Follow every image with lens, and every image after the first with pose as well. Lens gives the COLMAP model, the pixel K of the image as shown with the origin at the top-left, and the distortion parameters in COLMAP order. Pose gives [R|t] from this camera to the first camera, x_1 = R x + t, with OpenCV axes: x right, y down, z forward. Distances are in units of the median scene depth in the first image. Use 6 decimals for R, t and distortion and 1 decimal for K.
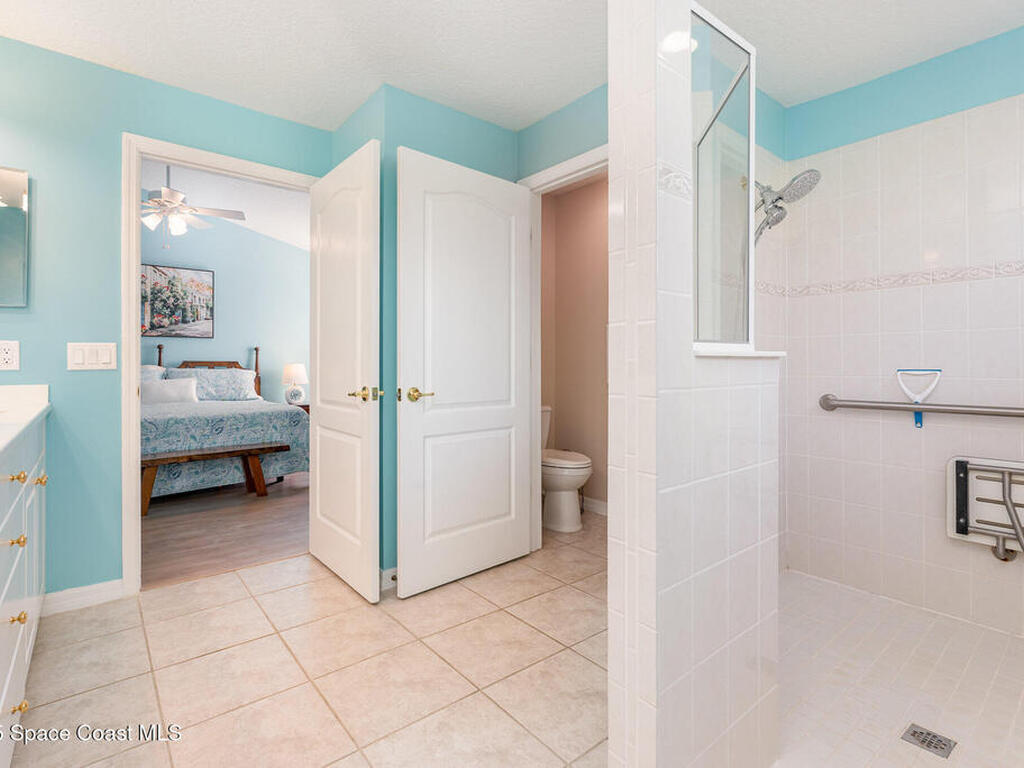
lens RADIAL K [[509.1, 0, 518.6], [0, 509.1, 364.9], [0, 0, 1]] dist [-0.003077, 0.000162]
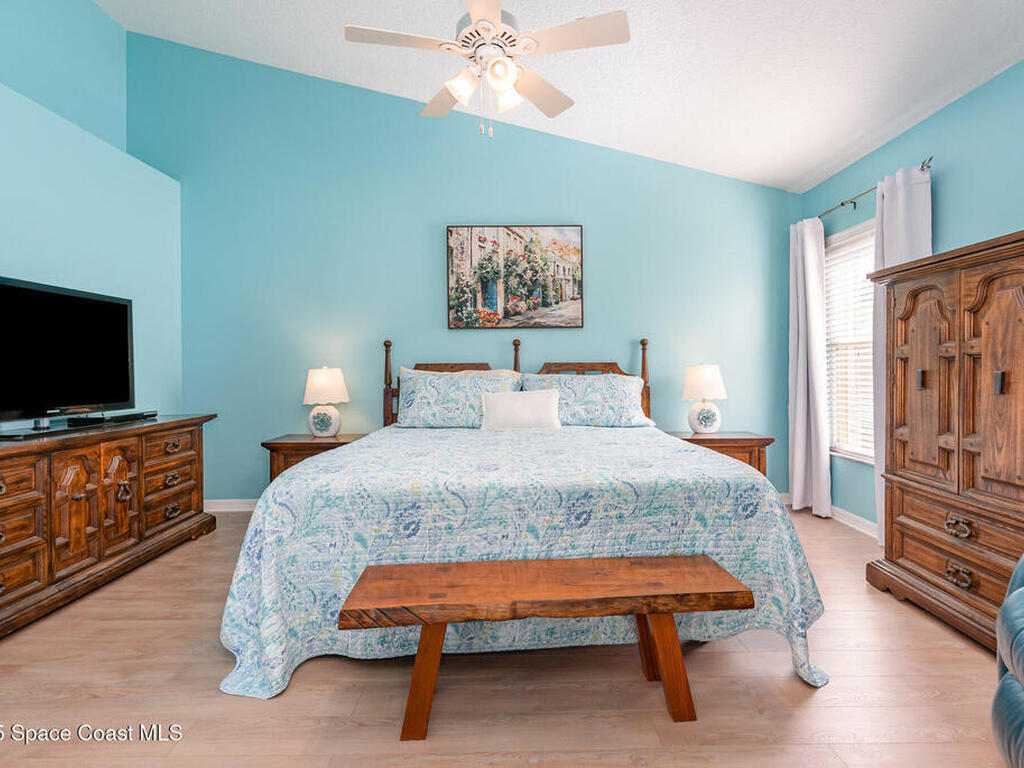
lens RADIAL K [[509.1, 0, 525.4], [0, 509.1, 365.7], [0, 0, 1]] dist [-0.003077, 0.000162]
pose [[0.778699, -0.013361, -0.627255, -0.260312], [0.011450, 0.999909, -0.007085, 0.000361], [0.627293, -0.001664, 0.778782, 0.465687]]
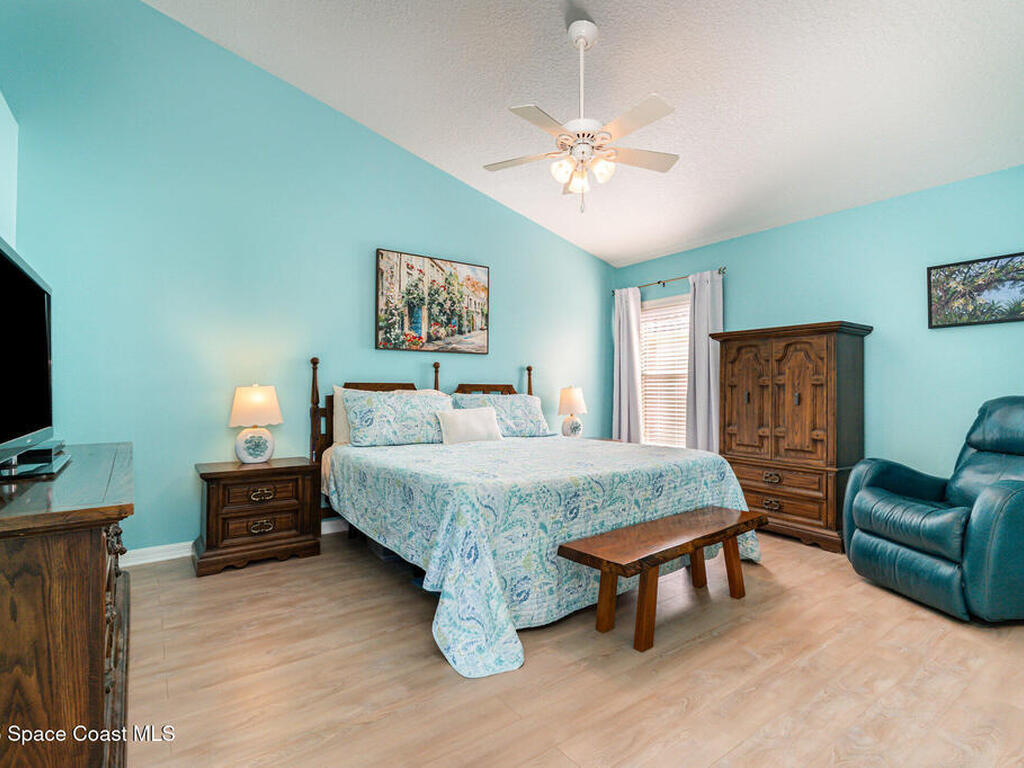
lens RADIAL K [[509.1, 0, 504.9], [0, 509.1, 376.5], [0, 0, 1]] dist [-0.003077, 0.000162]
pose [[0.997625, -0.002421, -0.068833, -0.546872], [0.000756, 0.999707, -0.024205, -0.000446], [0.068872, 0.024096, 0.997334, 0.251642]]
